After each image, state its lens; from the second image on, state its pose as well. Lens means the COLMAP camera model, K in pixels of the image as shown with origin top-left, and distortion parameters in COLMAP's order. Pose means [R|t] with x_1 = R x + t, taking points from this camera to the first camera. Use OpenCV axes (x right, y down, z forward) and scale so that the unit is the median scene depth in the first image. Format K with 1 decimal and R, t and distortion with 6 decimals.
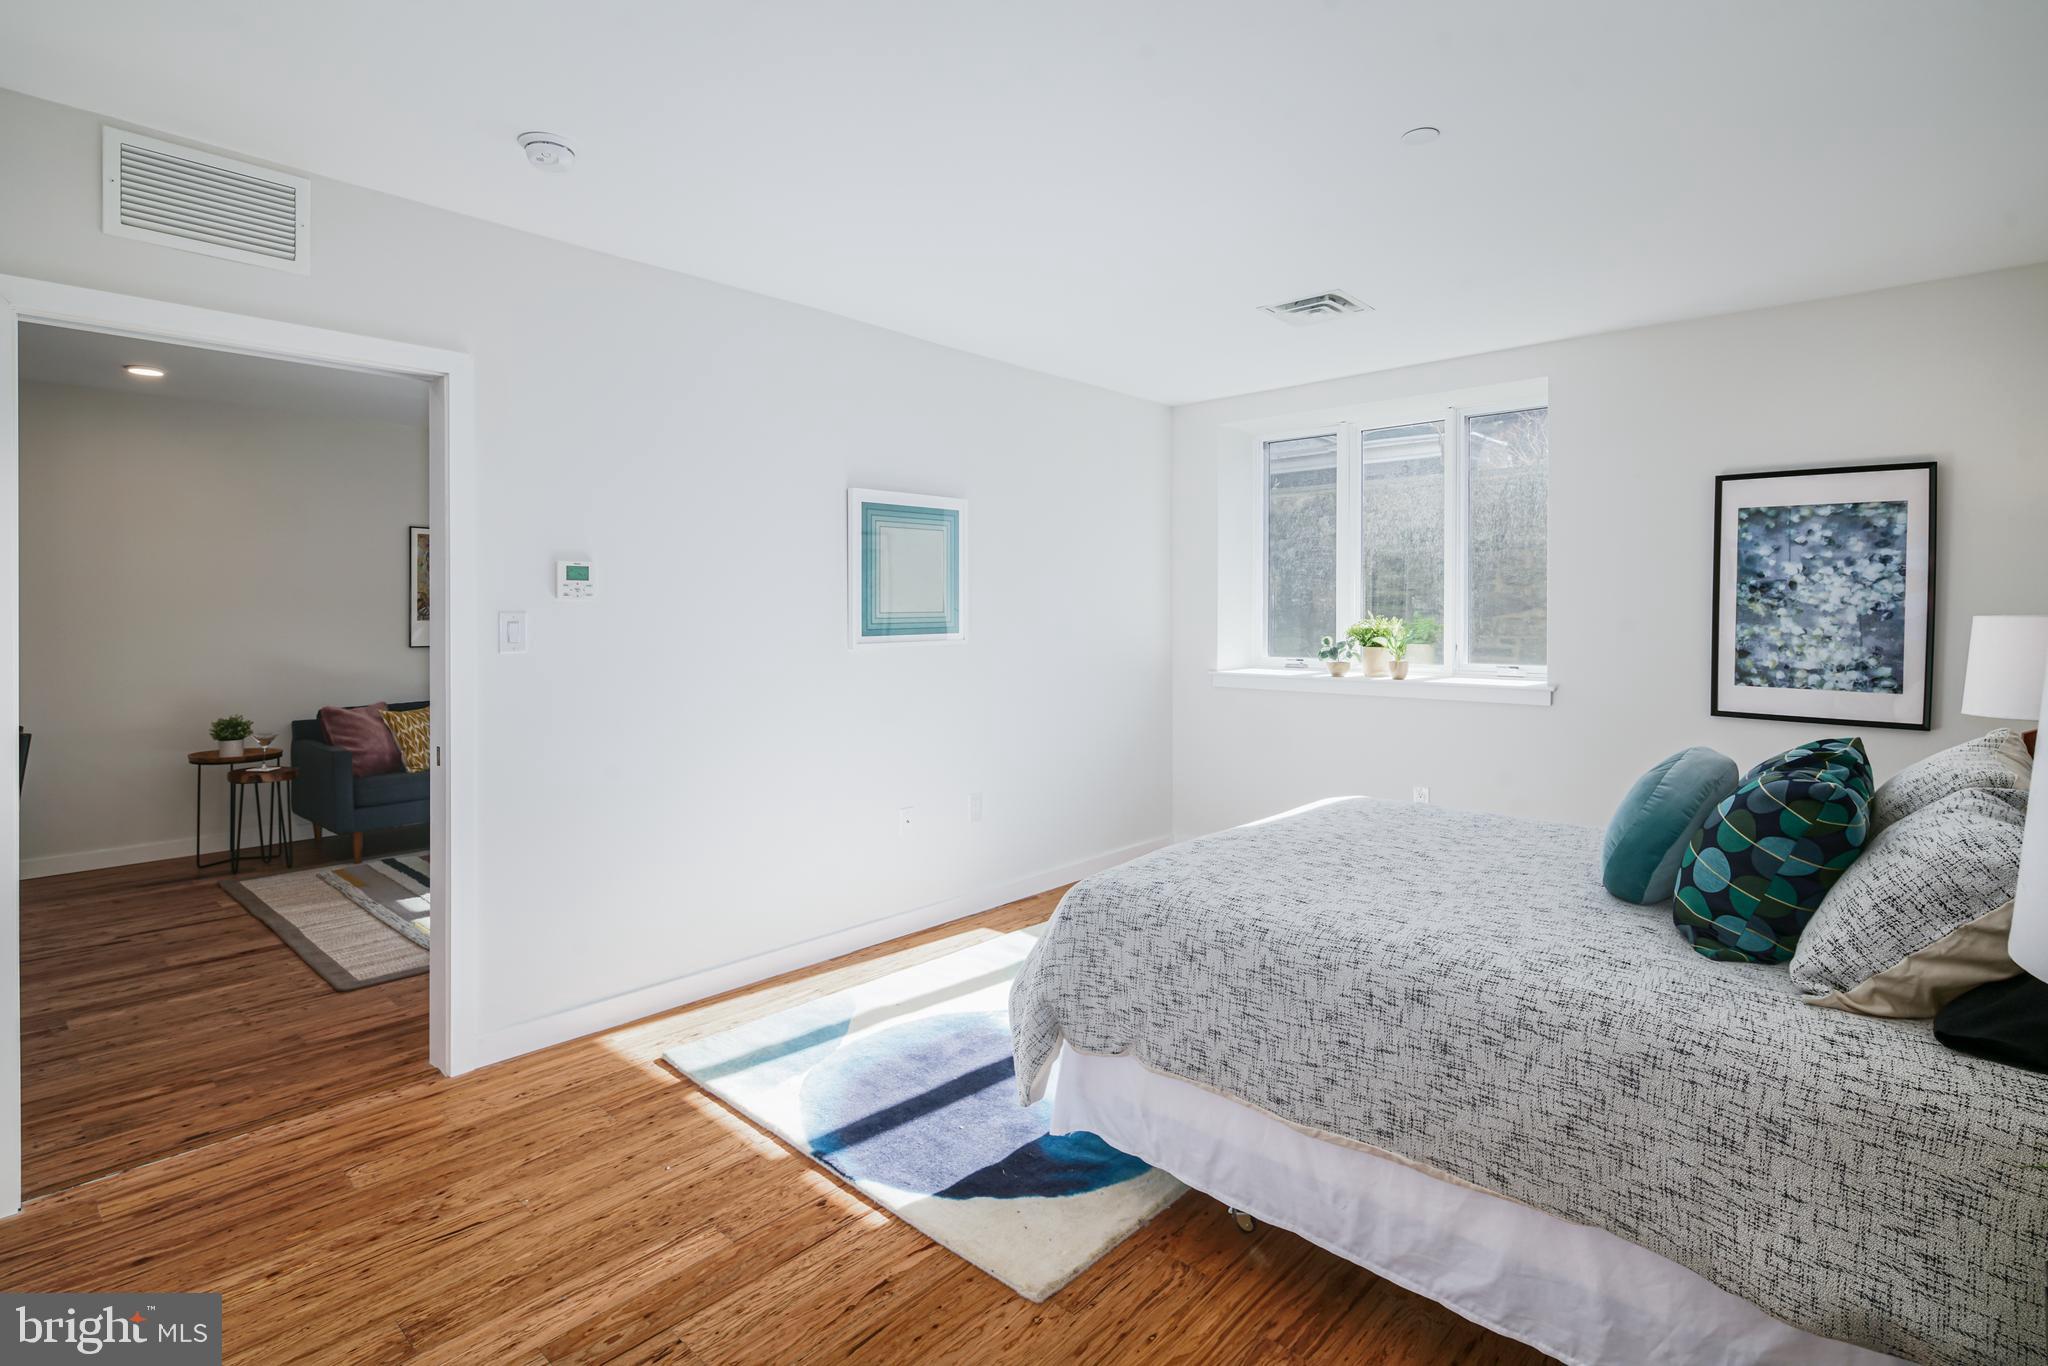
lens RADIAL K [[1003.1, 0, 1019.3], [0, 1003.1, 615.9], [0, 0, 1]] dist [0.002990, -0.002928]
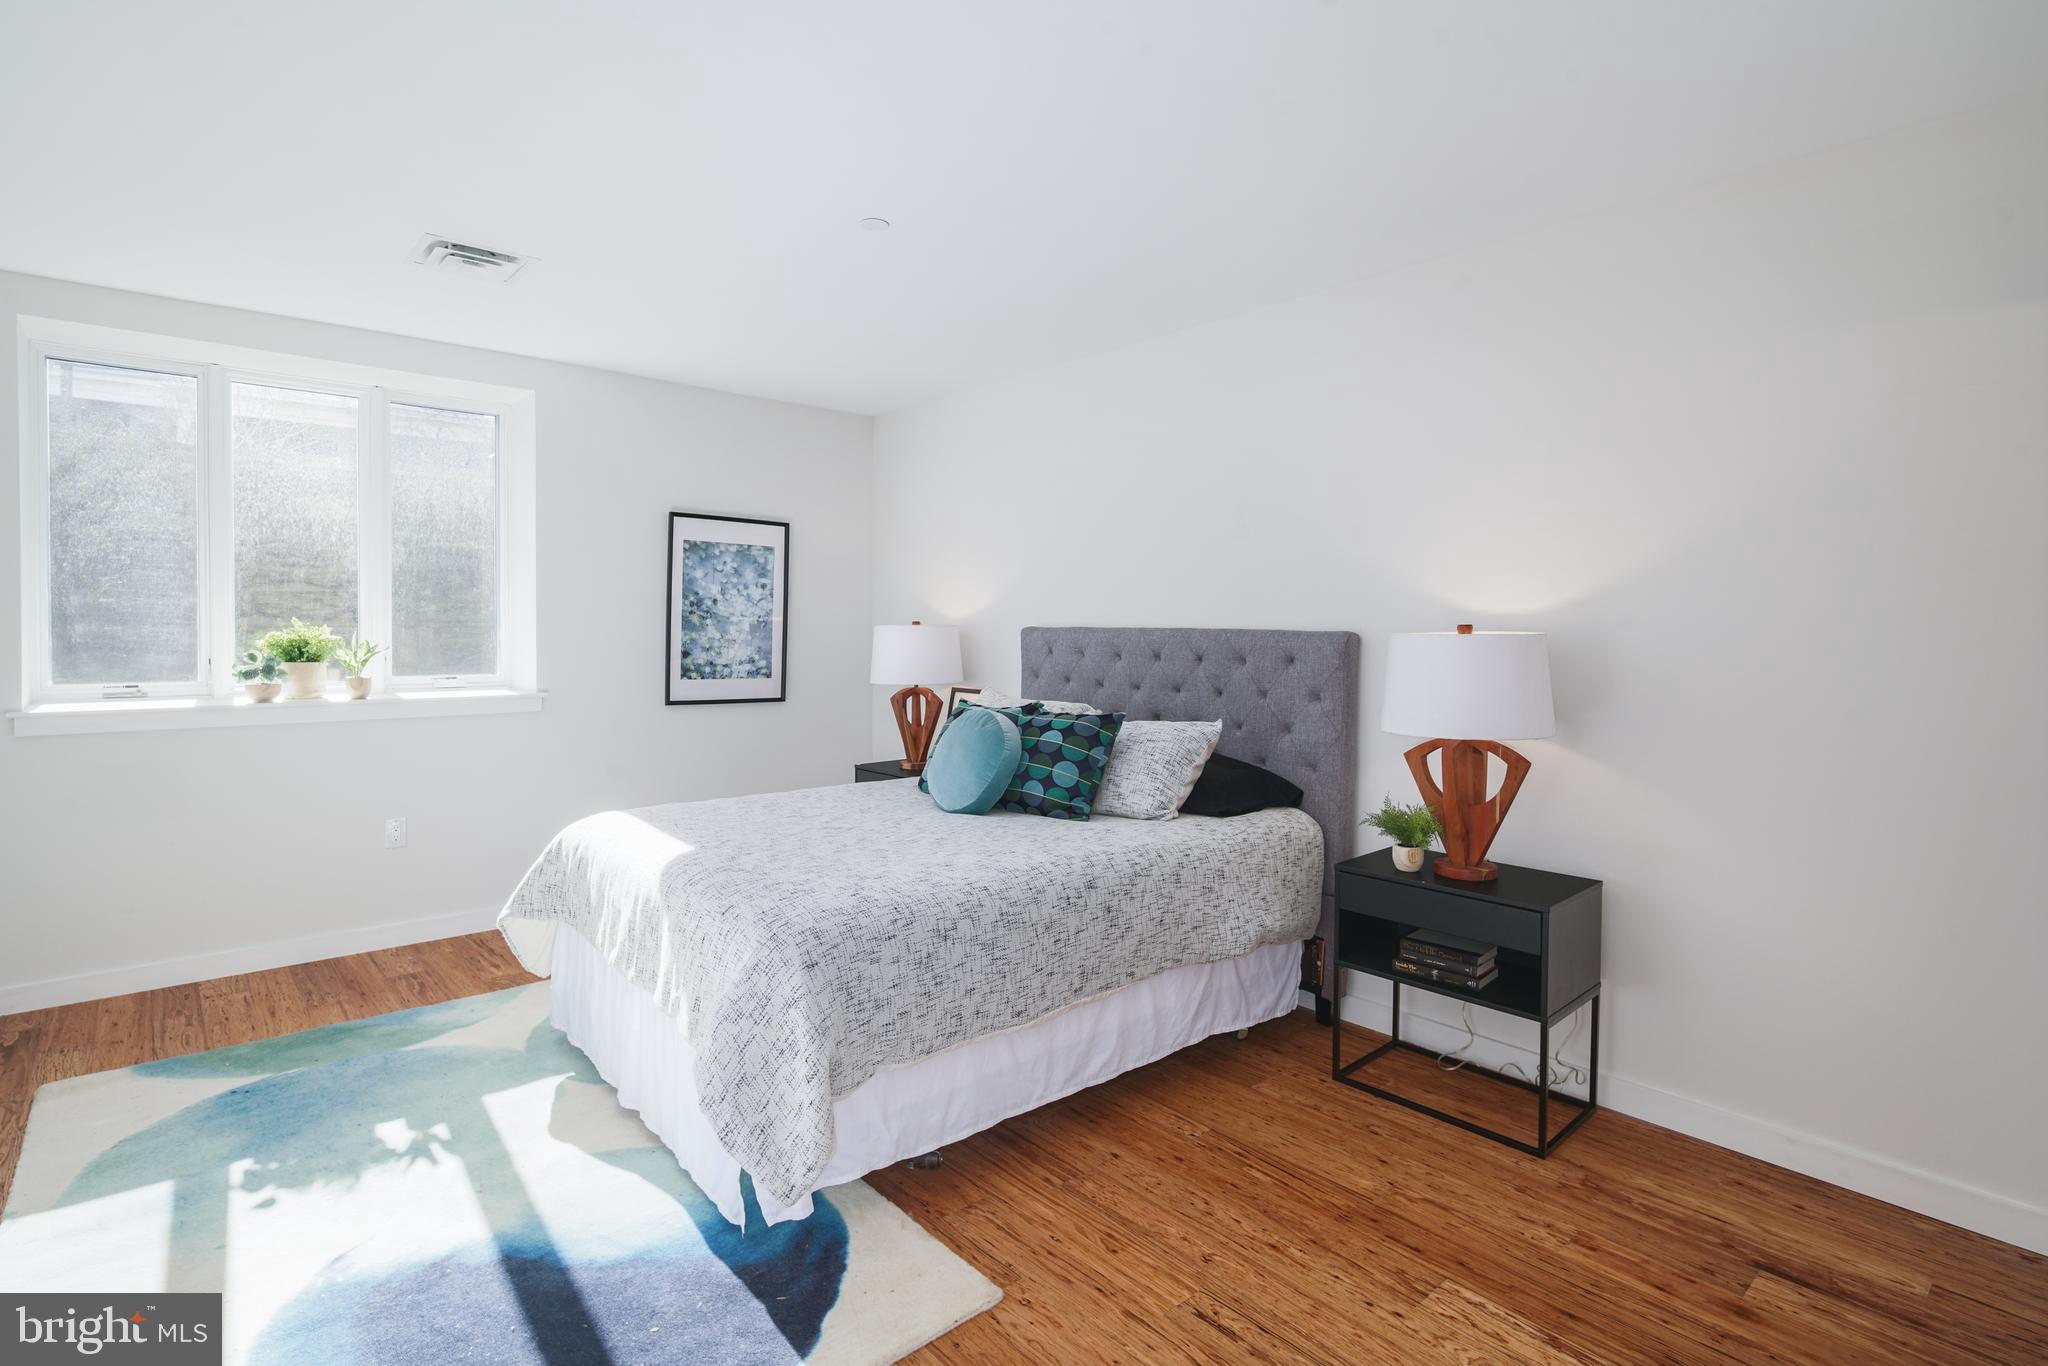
lens RADIAL K [[1003.1, 0, 1017.6], [0, 1003.1, 644.3], [0, 0, 1]] dist [0.002990, -0.002928]
pose [[0.102257, -0.017744, 0.994600, -0.546322], [-0.002251, 0.999834, 0.018069, 0.000889], [-0.994756, -0.004087, 0.102200, 0.491399]]
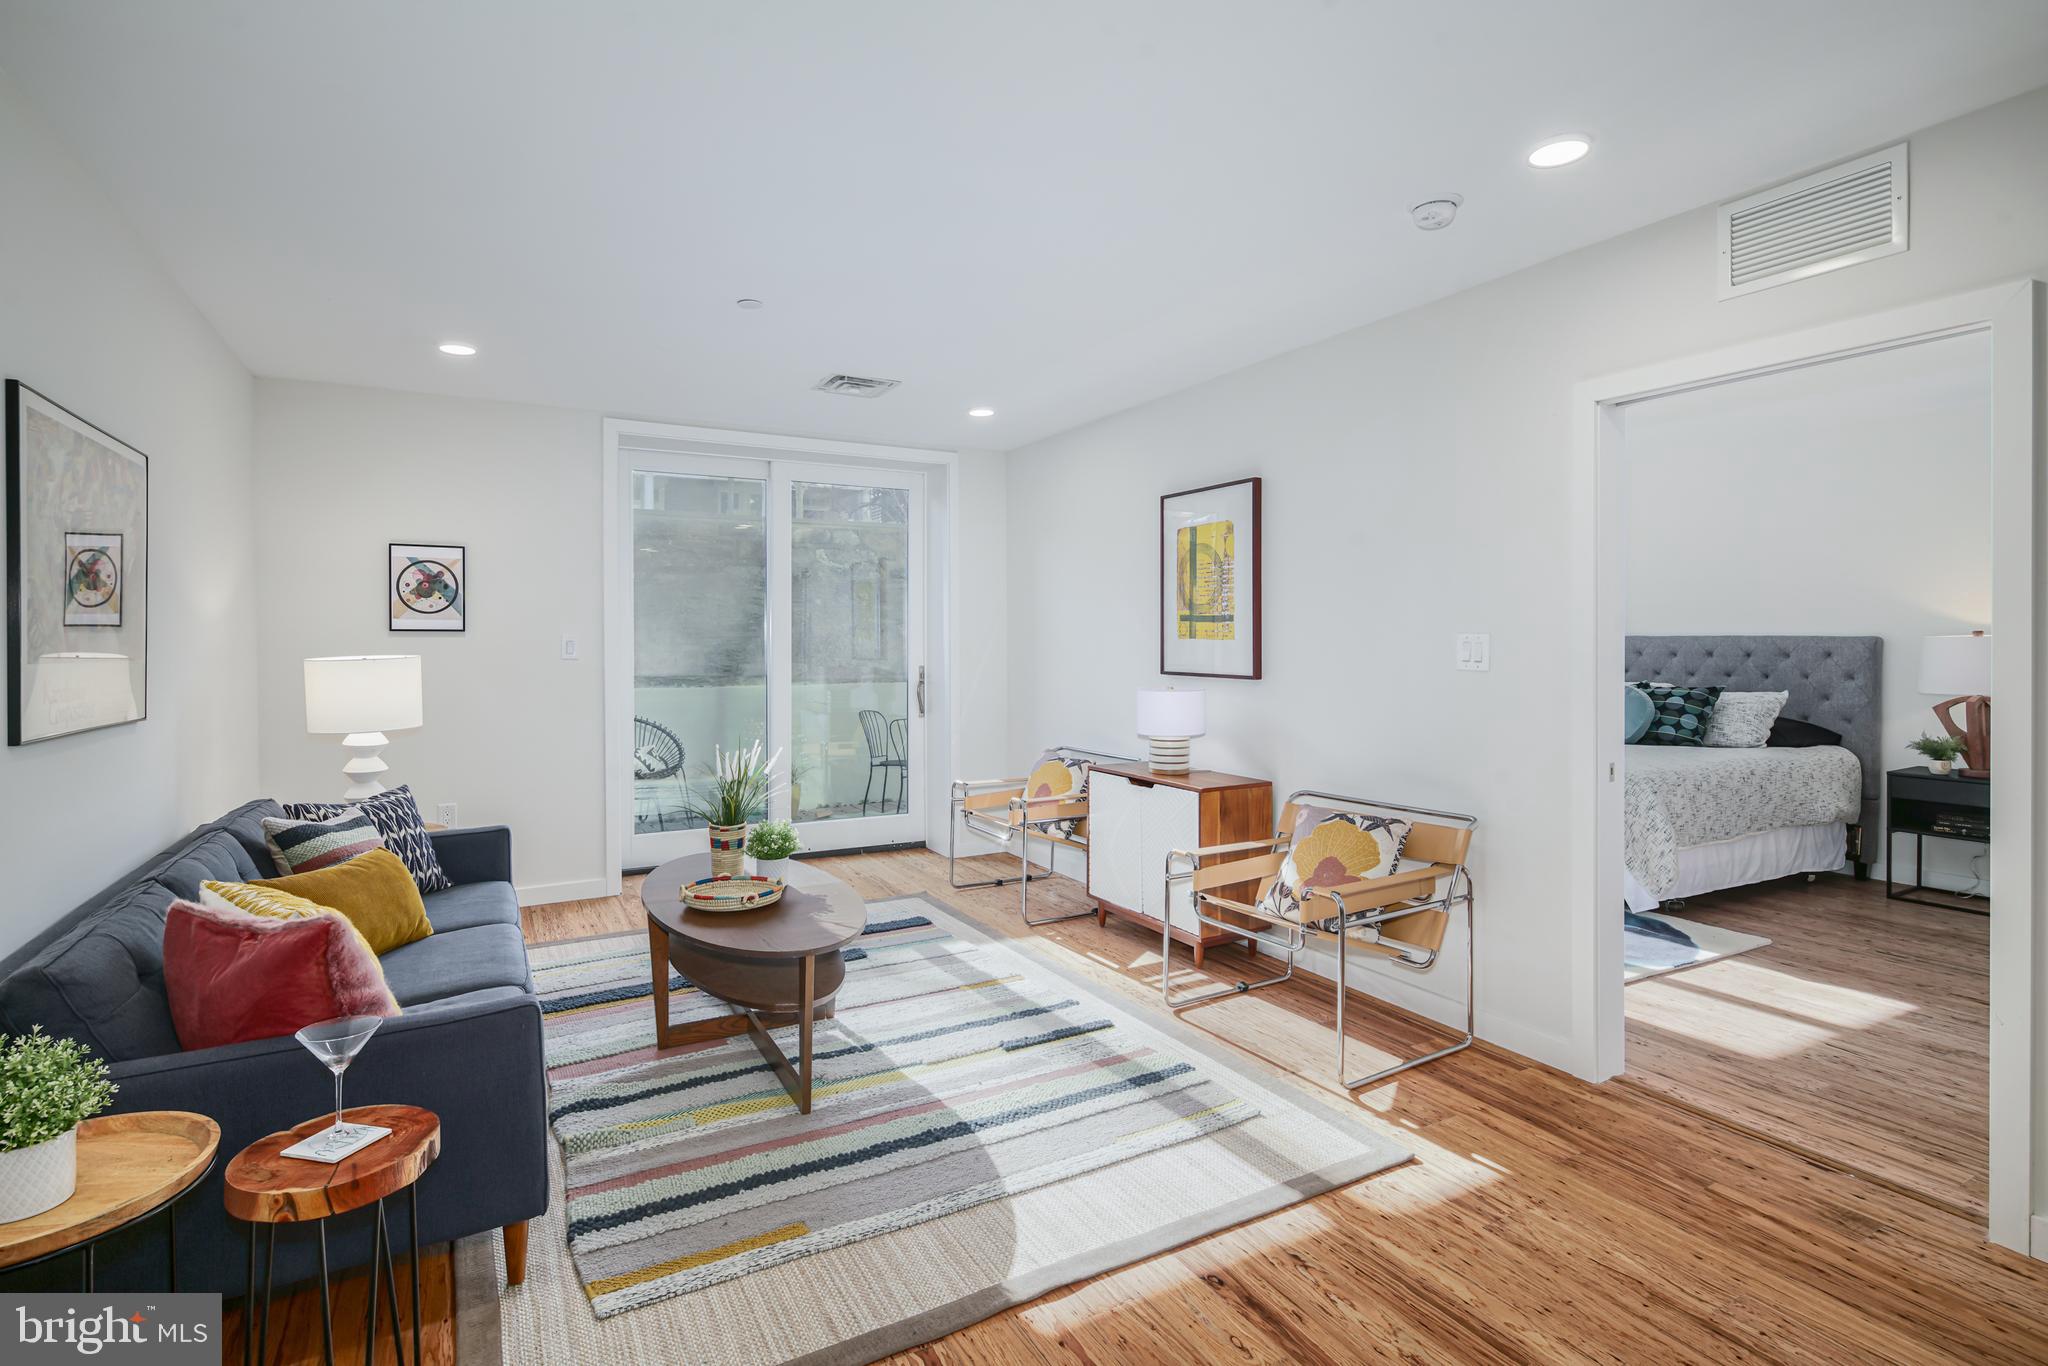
lens RADIAL K [[1003.1, 0, 1010.9], [0, 1003.1, 643.3], [0, 0, 1]] dist [0.002990, -0.002928]
pose [[0.319193, -0.005092, 0.947676, -1.458578], [0.009443, 0.999953, 0.002193, 0.000096], [-0.947643, 0.008249, 0.319226, 1.046141]]
